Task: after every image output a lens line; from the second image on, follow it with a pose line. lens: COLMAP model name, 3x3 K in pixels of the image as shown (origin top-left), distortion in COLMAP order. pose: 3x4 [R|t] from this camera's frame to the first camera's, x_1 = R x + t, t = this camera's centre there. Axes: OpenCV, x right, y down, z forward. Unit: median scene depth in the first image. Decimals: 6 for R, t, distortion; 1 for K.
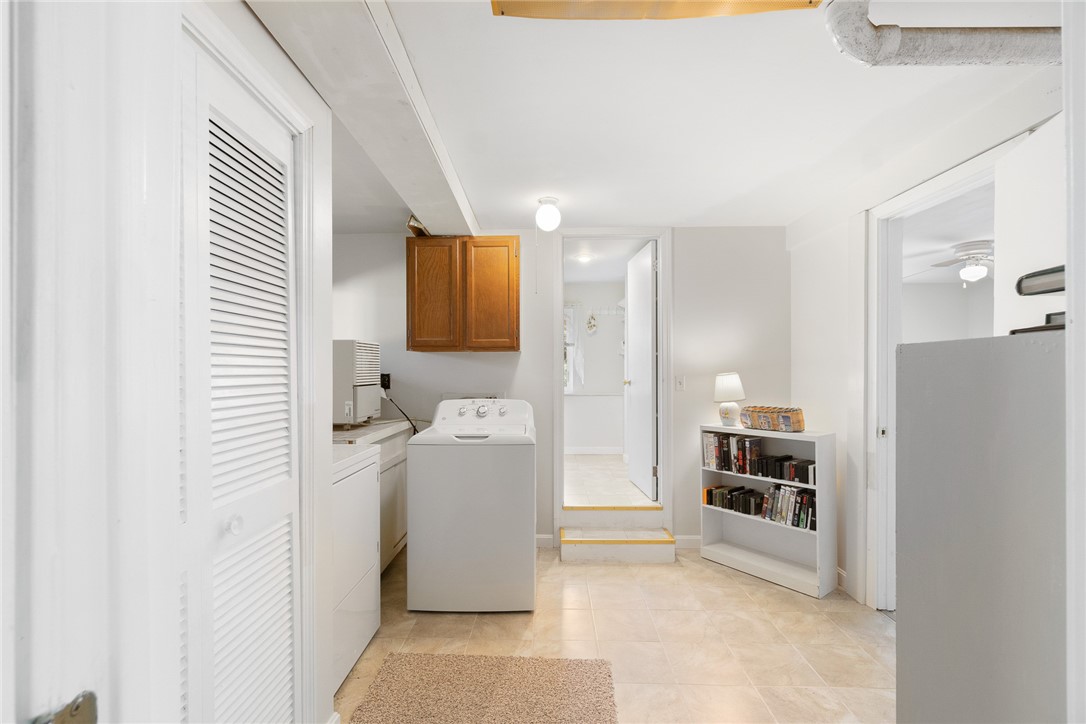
lens RADIAL K [[472.8, 0, 538.4], [0, 472.8, 369.2], [0, 0, 1]] dist [-0.003134, 0.002011]
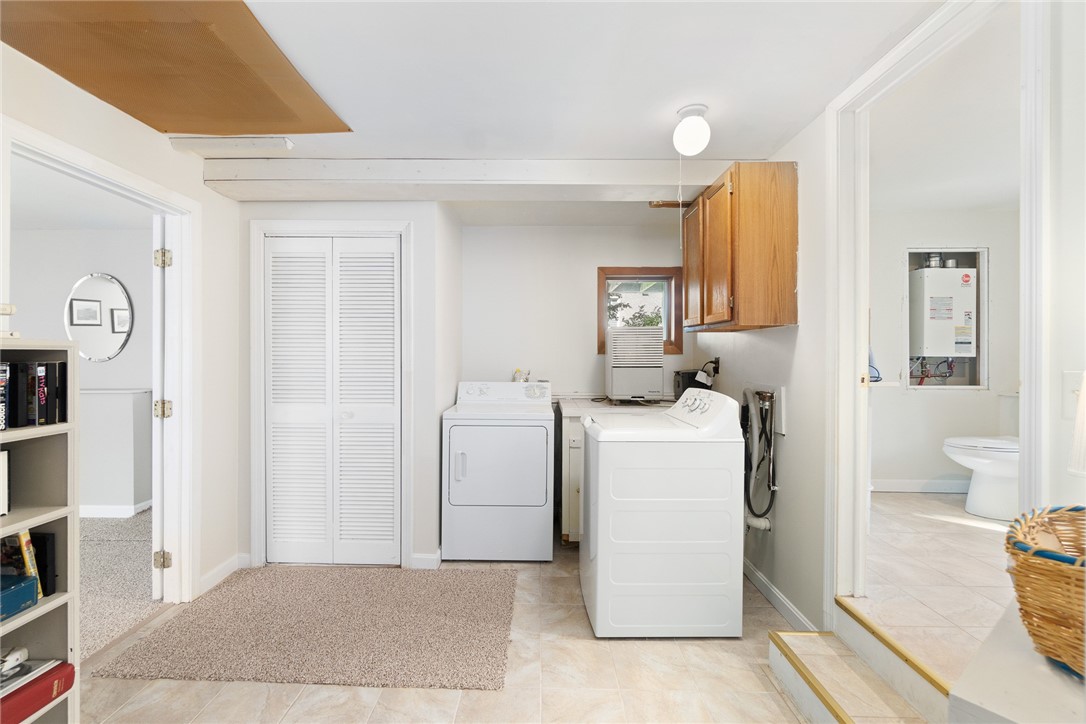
lens RADIAL K [[472.8, 0, 536.8], [0, 472.8, 365.7], [0, 0, 1]] dist [-0.003134, 0.002011]
pose [[-0.000089, 0.018421, -0.999830, 0.899836], [0.006433, 0.999810, 0.018420, 0.007505], [0.999979, -0.006430, -0.000208, 0.971428]]
